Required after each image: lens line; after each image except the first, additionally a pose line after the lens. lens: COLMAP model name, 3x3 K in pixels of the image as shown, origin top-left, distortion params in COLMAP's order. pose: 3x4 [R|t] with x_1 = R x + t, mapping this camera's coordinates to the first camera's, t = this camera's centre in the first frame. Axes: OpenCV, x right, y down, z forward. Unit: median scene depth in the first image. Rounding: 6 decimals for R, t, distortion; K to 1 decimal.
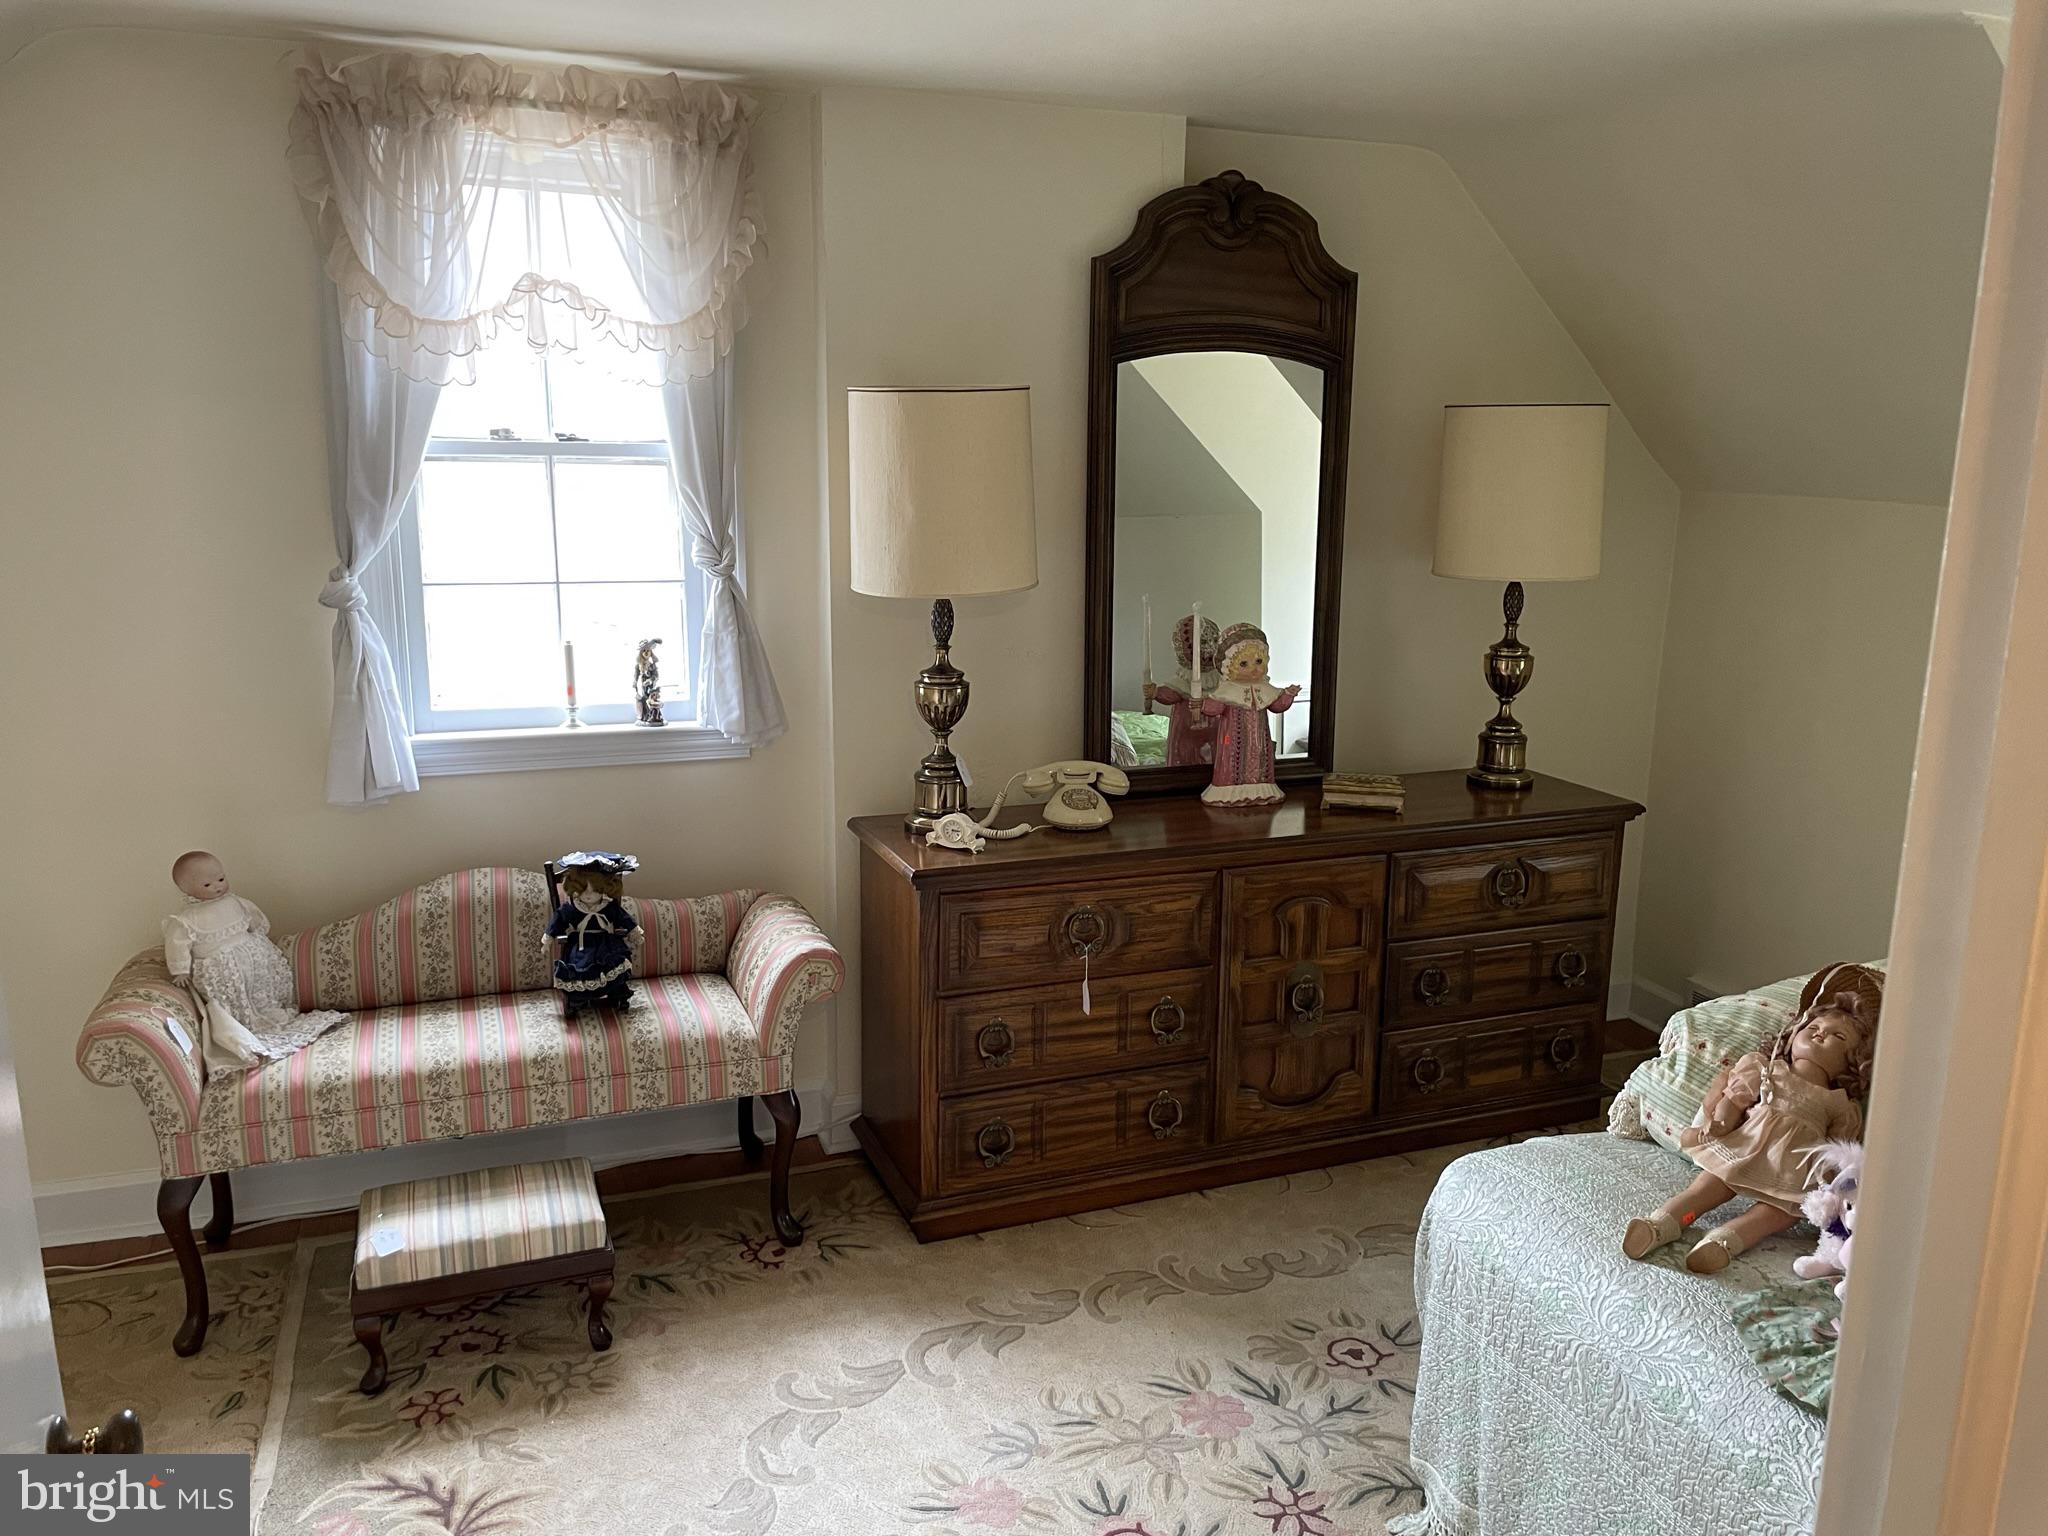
lens RADIAL K [[1562.2, 0, 1044.9], [0, 1562.2, 776.1], [0, 0, 1]] dist [0.106075, -0.142437]
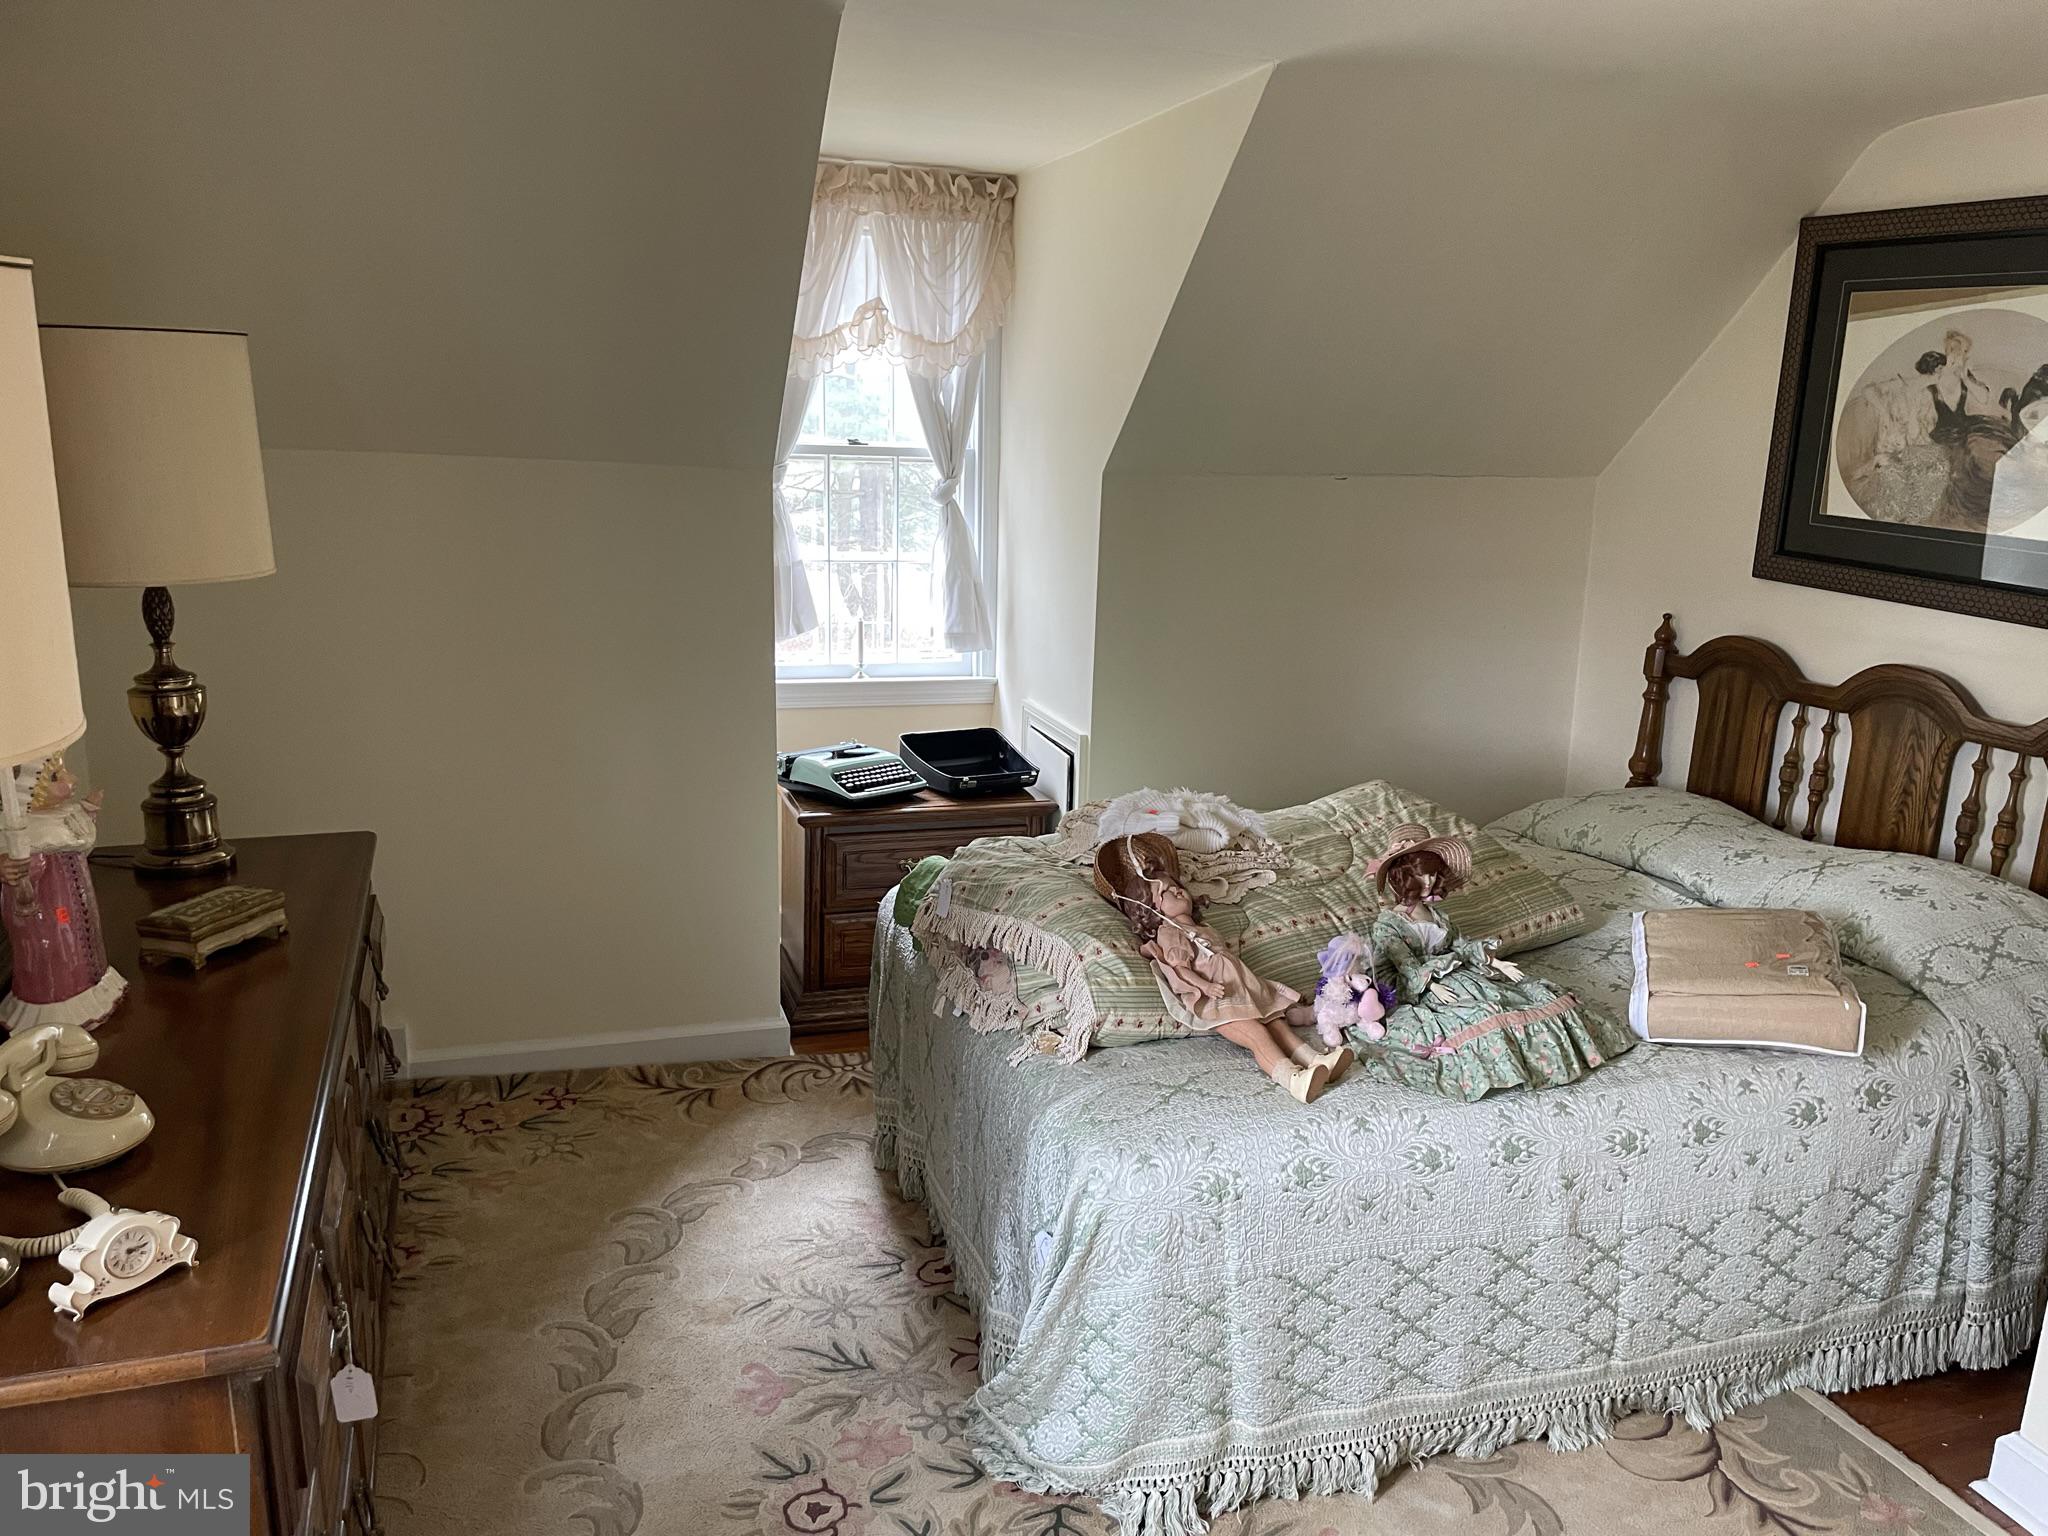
lens RADIAL K [[1562.2, 0, 1044.9], [0, 1562.2, 776.1], [0, 0, 1]] dist [0.106075, -0.142437]
pose [[0.046132, -0.238077, 0.970150, -0.386634], [0.192220, 0.955150, 0.225255, -0.124251], [-0.980267, 0.176091, 0.089826, 0.562059]]
